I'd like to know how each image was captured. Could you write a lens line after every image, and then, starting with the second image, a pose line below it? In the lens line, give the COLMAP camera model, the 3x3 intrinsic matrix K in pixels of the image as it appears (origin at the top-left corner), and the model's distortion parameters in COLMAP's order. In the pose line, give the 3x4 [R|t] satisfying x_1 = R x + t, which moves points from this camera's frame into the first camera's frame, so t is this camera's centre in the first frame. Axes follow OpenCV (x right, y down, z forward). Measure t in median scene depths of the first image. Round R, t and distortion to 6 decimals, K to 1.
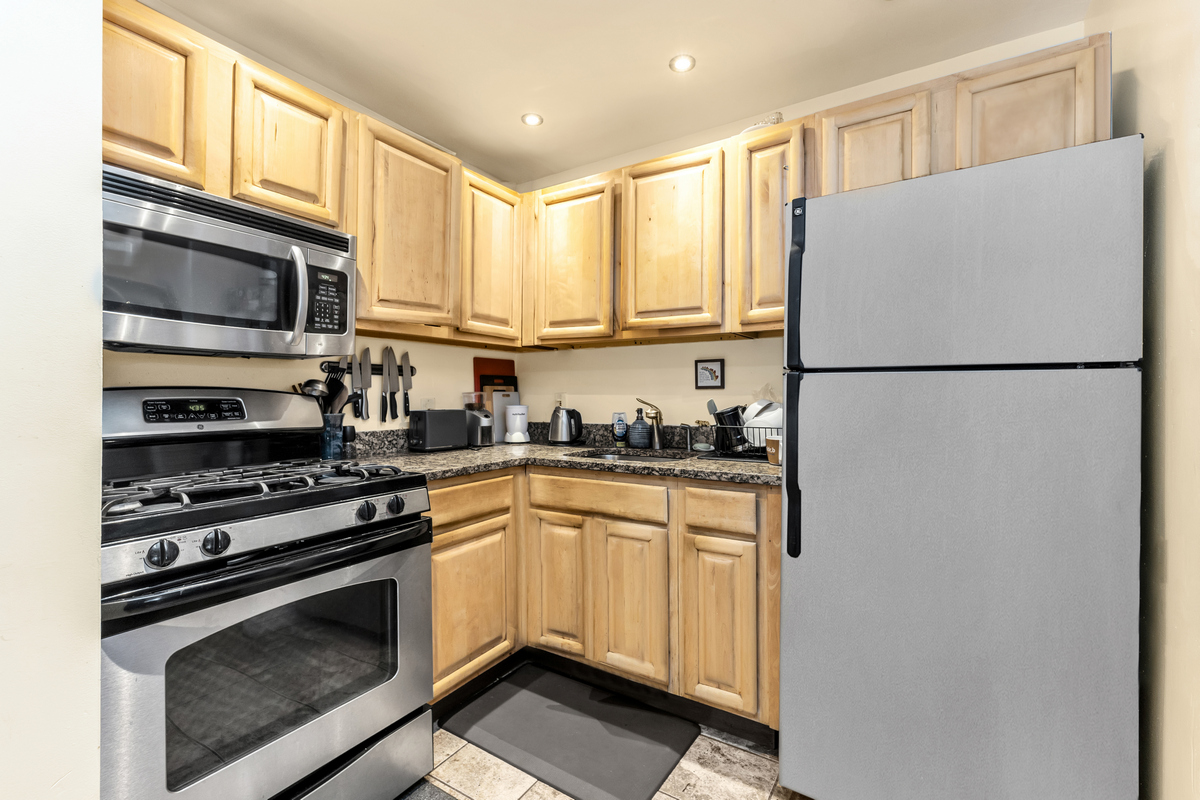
lens RADIAL K [[511.2, 0, 618.1], [0, 511.2, 397.4], [0, 0, 1]] dist [0.009663, 0.000168]
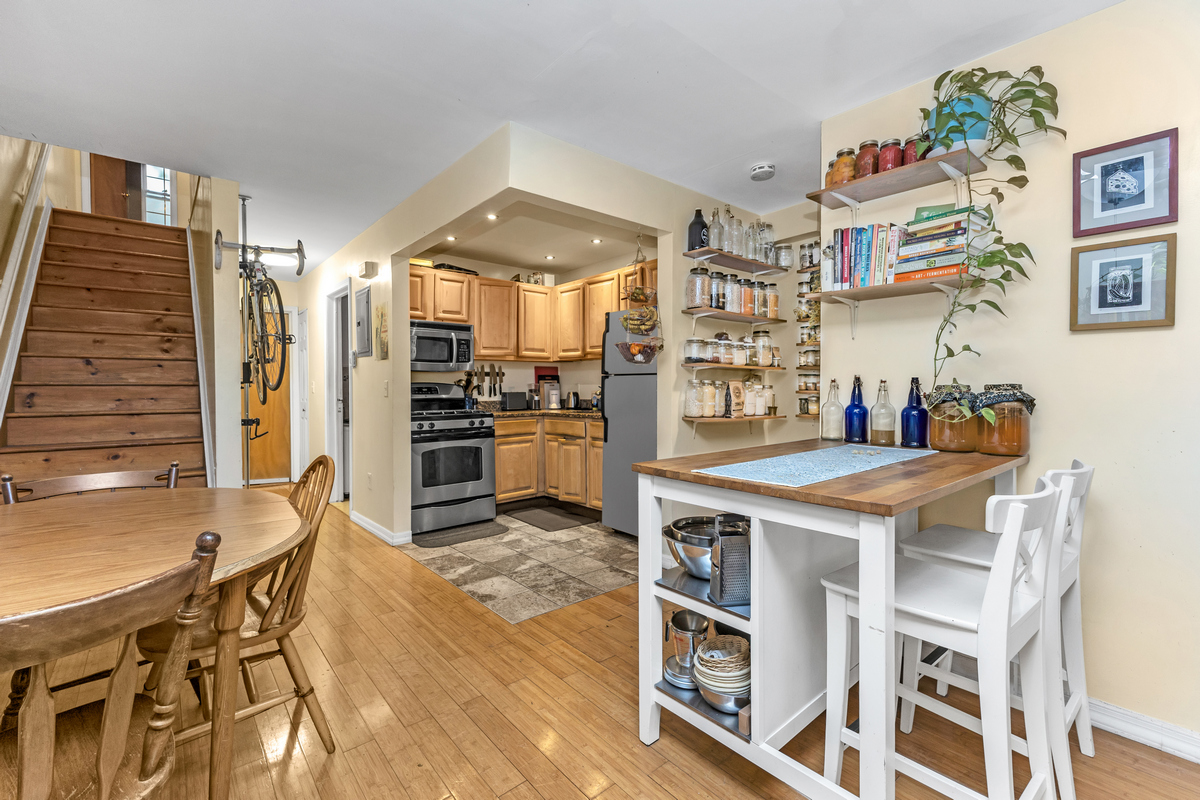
lens RADIAL K [[513.6, 0, 600.0], [0, 513.6, 400.0], [0, 0, 1]] dist [-0.000438, -0.000038]
pose [[0.943895, 0.002055, -0.330240, 0.829780], [0.005046, 0.999774, 0.020646, 0.017035], [0.330208, -0.021154, 0.943671, -1.091797]]
